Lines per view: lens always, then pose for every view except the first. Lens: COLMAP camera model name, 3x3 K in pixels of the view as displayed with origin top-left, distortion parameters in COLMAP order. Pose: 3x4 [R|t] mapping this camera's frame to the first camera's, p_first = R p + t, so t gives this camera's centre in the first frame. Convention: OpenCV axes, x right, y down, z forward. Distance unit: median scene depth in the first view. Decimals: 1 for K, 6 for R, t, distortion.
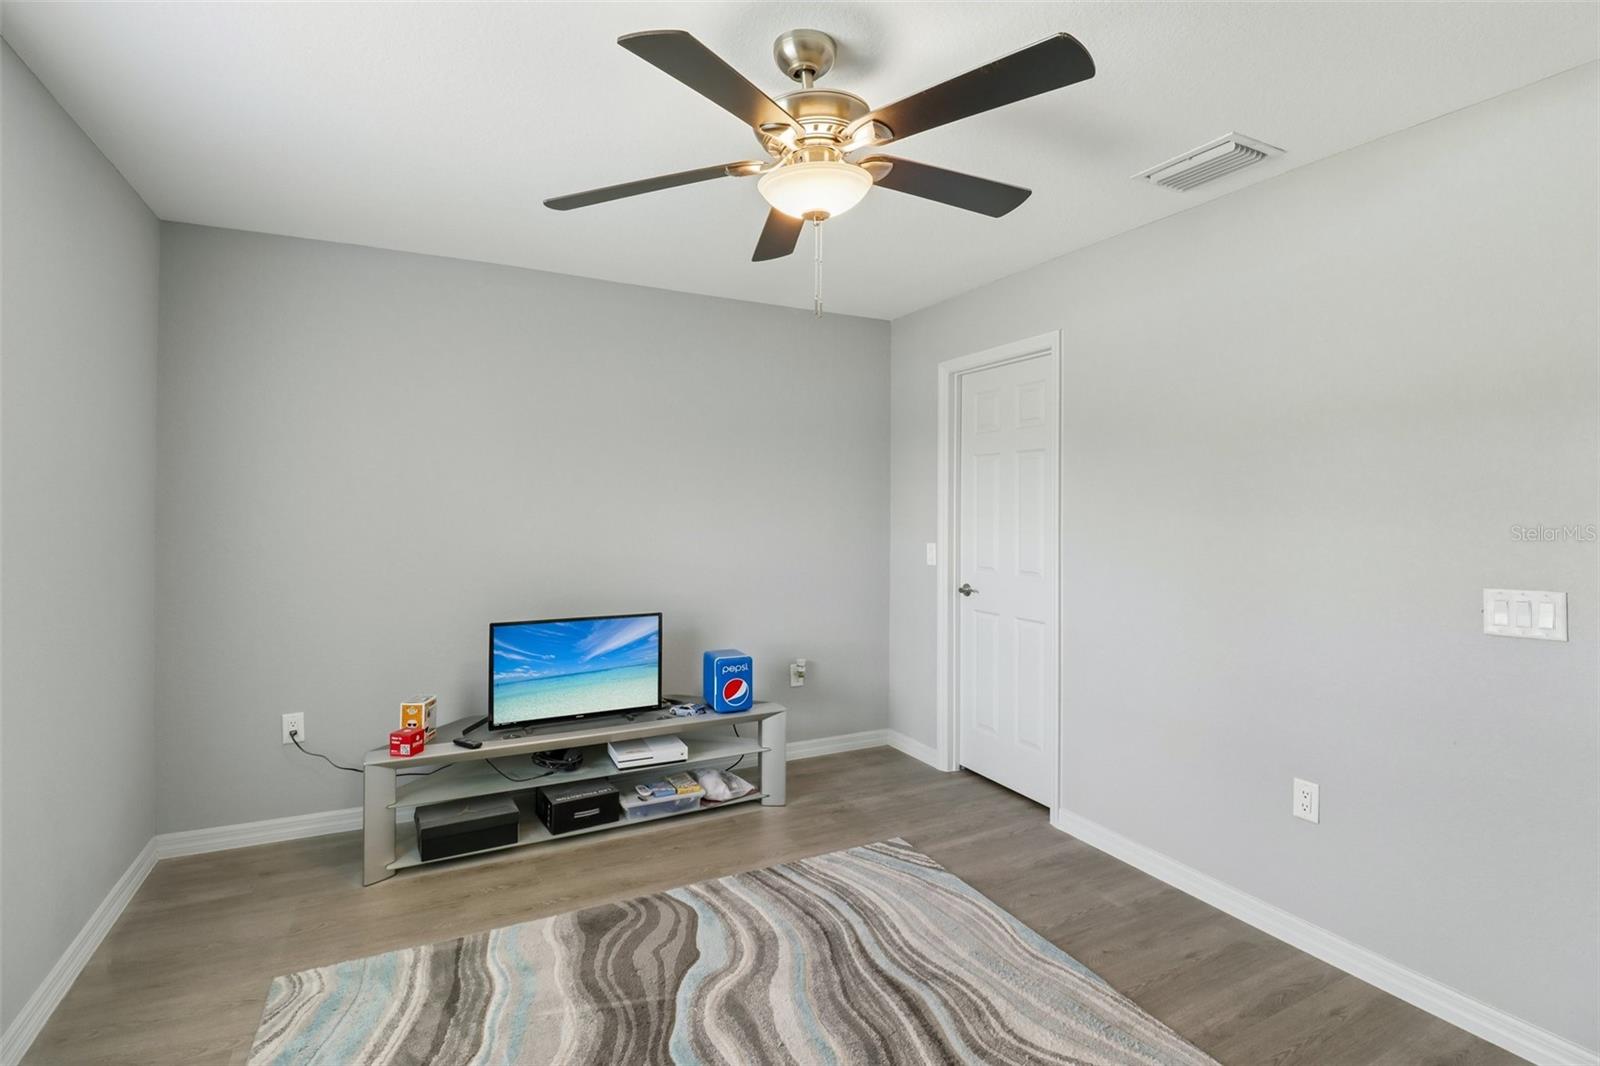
lens RADIAL K [[772.1, 0, 801.7], [0, 772.1, 482.7], [0, 0, 1]] dist [-0.003515, -0.001251]
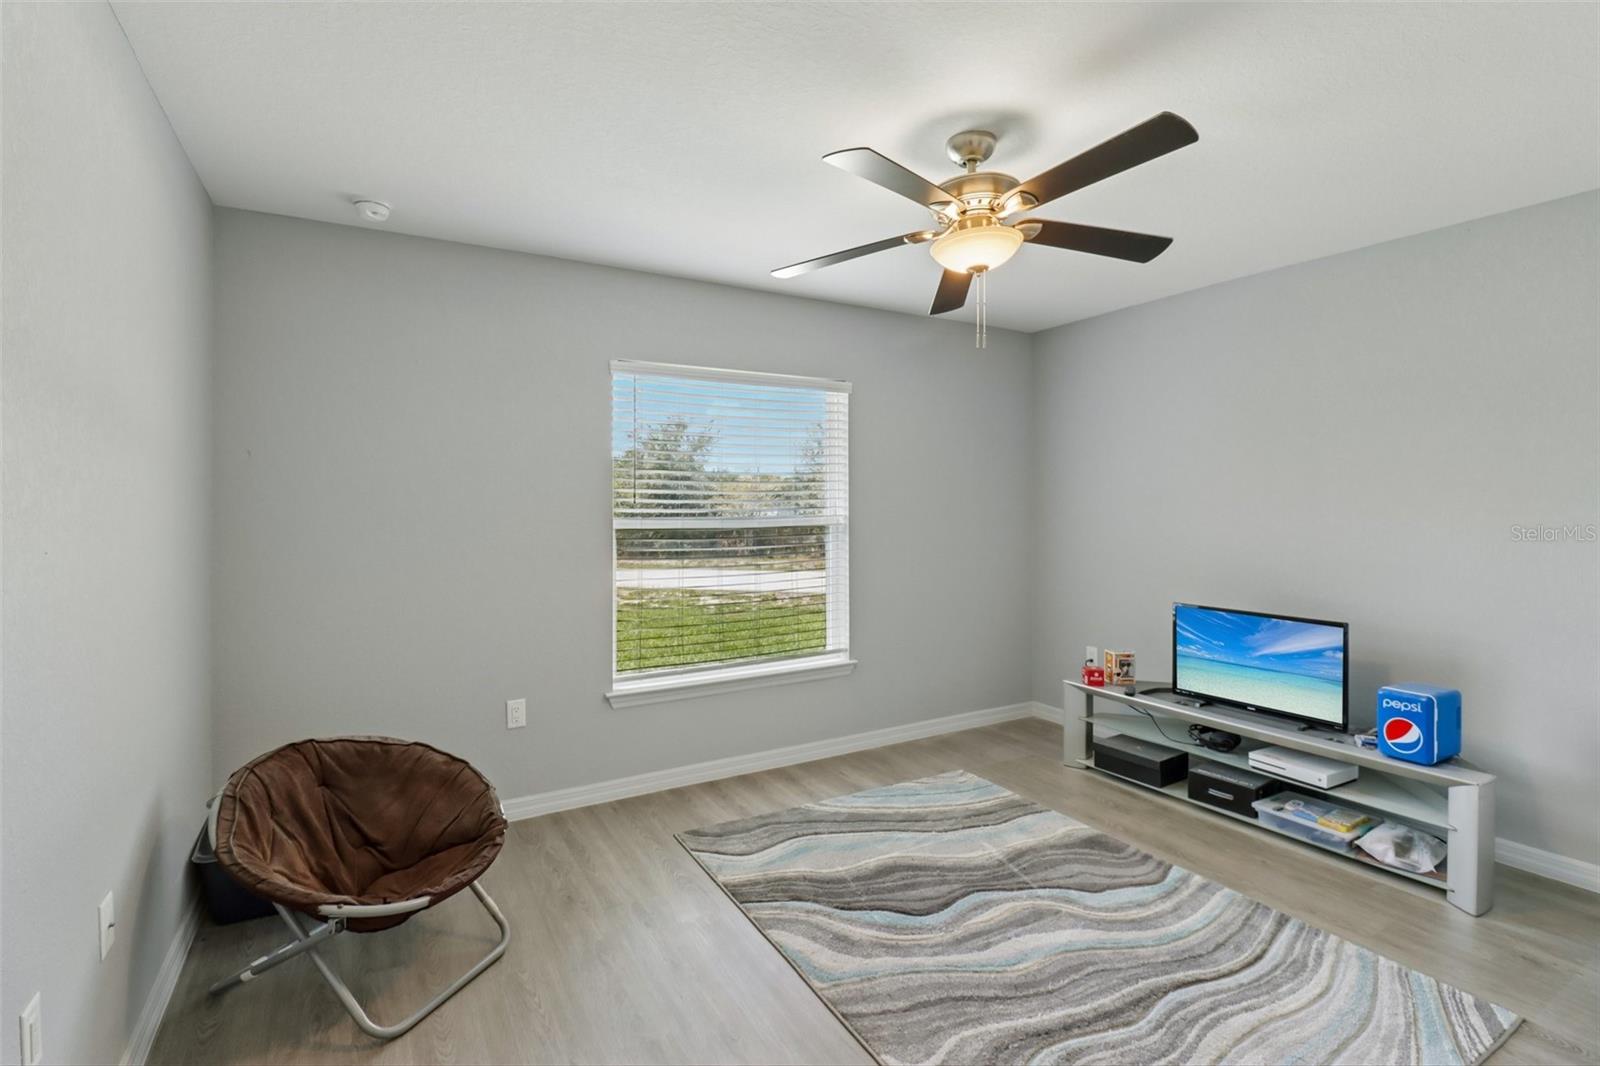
lens RADIAL K [[745.1, 0, 809.4], [0, 745.1, 504.3], [0, 0, 1]] dist [0.013487, -0.011691]
pose [[0.055869, -0.011979, -0.998366, 0.783788], [0.028628, 0.999536, -0.010391, 0.030268], [0.998028, -0.028001, 0.056186, 0.434222]]
